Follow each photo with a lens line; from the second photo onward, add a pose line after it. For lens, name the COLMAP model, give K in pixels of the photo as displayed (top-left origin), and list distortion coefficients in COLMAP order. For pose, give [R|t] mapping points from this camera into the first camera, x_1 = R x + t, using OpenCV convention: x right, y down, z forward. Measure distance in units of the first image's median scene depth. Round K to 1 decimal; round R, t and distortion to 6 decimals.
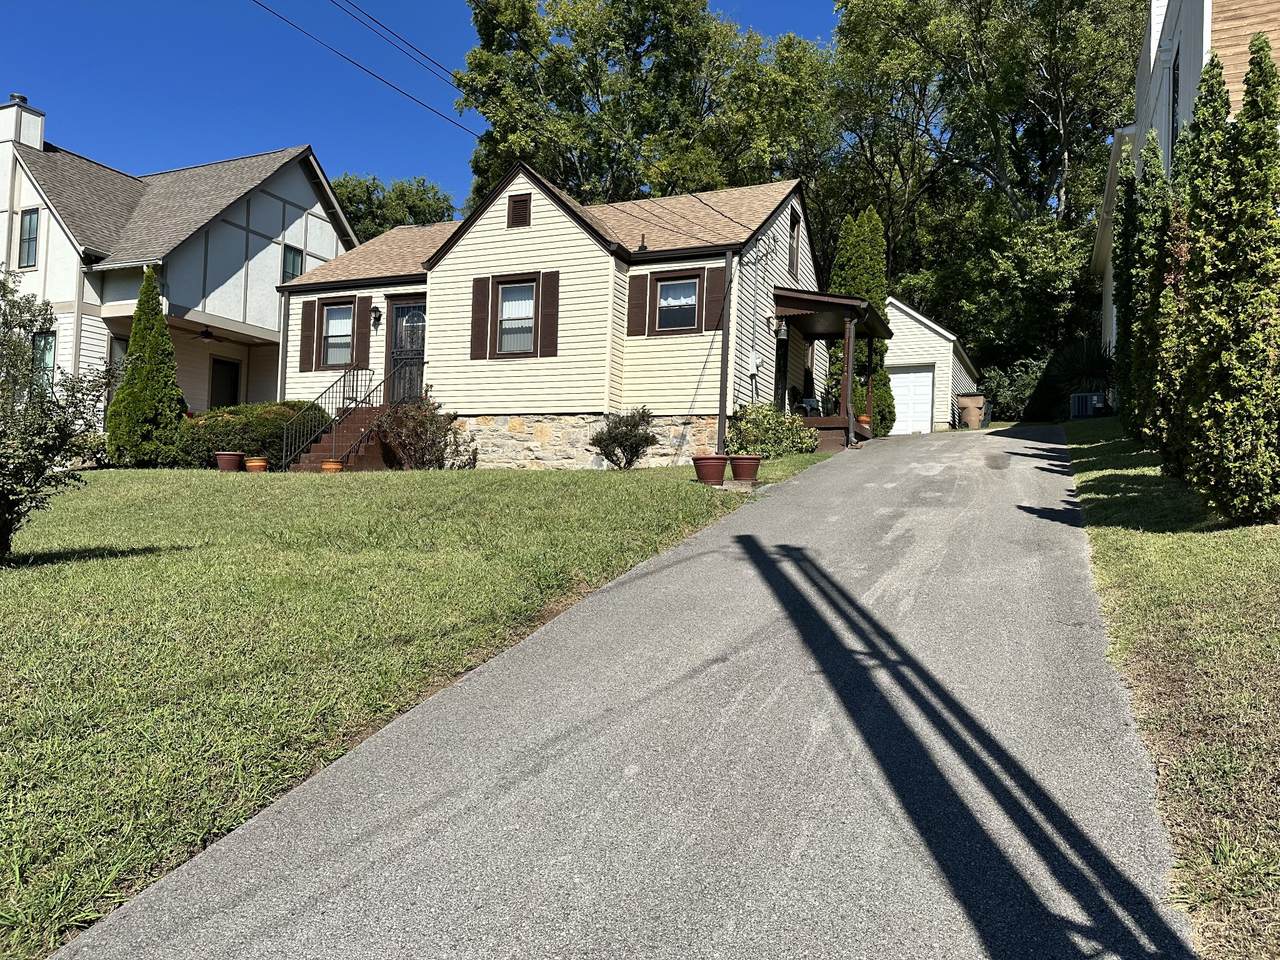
lens RADIAL K [[895.7, 0, 639.8], [0, 895.7, 484.8], [0, 0, 1]] dist [0.137371, -0.197351]
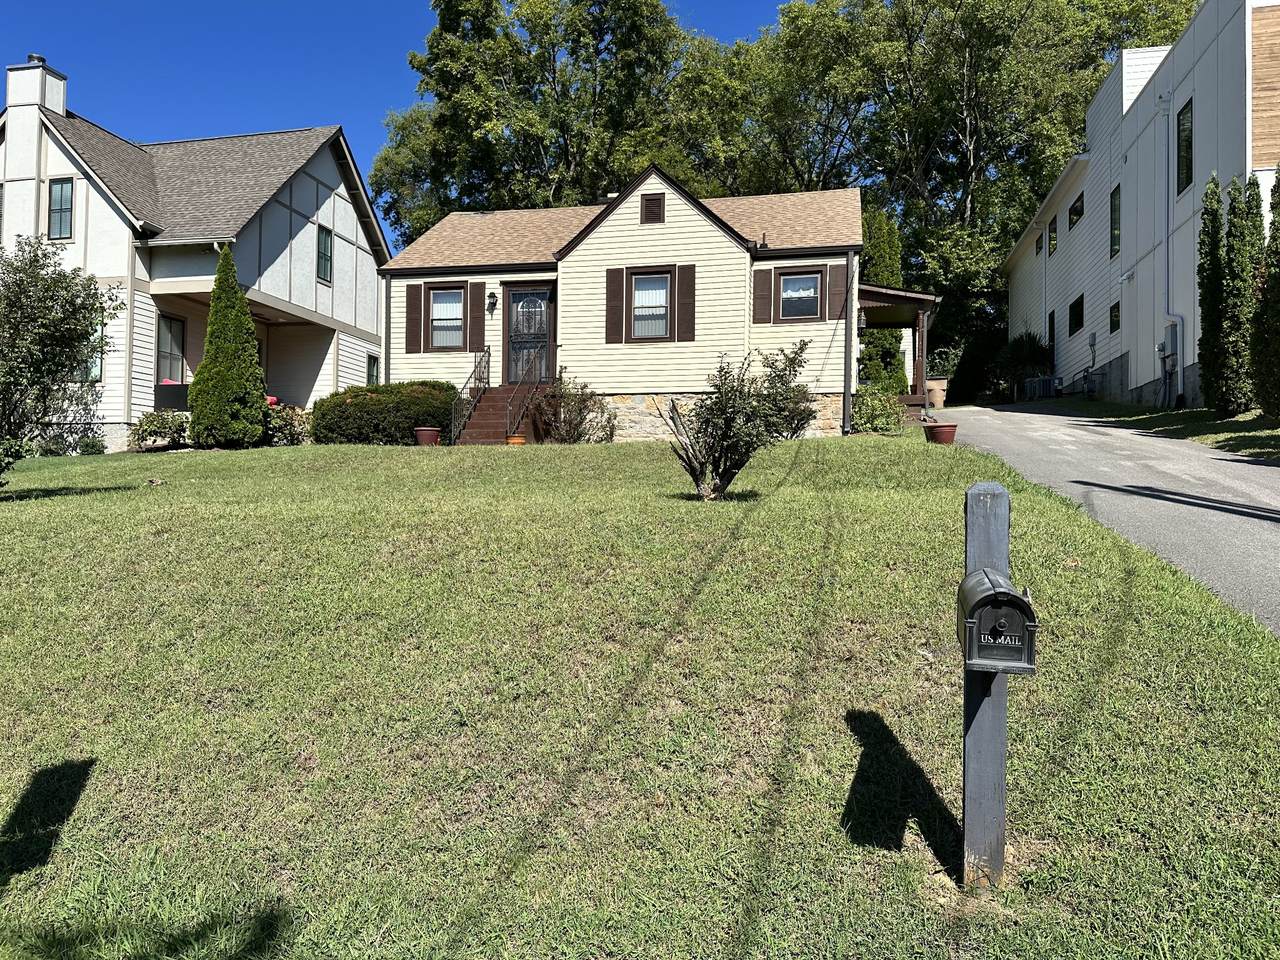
lens RADIAL K [[895.7, 0, 639.8], [0, 895.7, 484.8], [0, 0, 1]] dist [0.137371, -0.197351]
pose [[0.980184, -0.018581, 0.197217, -0.350184], [0.015205, 0.999711, 0.018620, 0.012813], [-0.197506, -0.015253, 0.980183, -0.078812]]
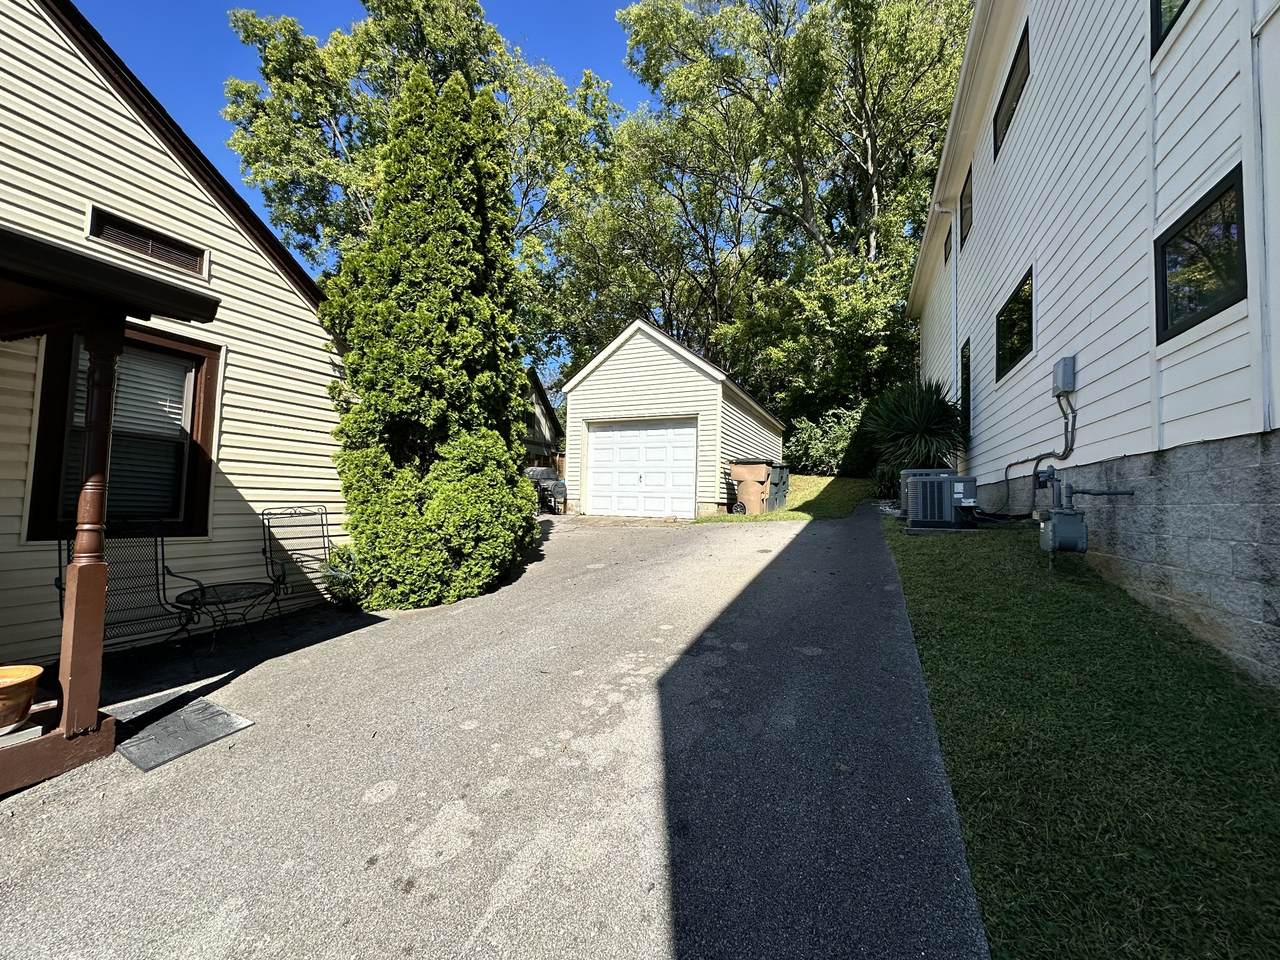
lens RADIAL K [[507.2, 0, 634.7], [0, 507.2, 476.1], [0, 0, 1]] dist [-0.000127, -0.000034]
pose [[0.999933, -0.011124, -0.003238, 0.424711], [0.011080, 0.999852, -0.013151, -0.127392], [0.003383, 0.013114, 0.999908, 0.948359]]
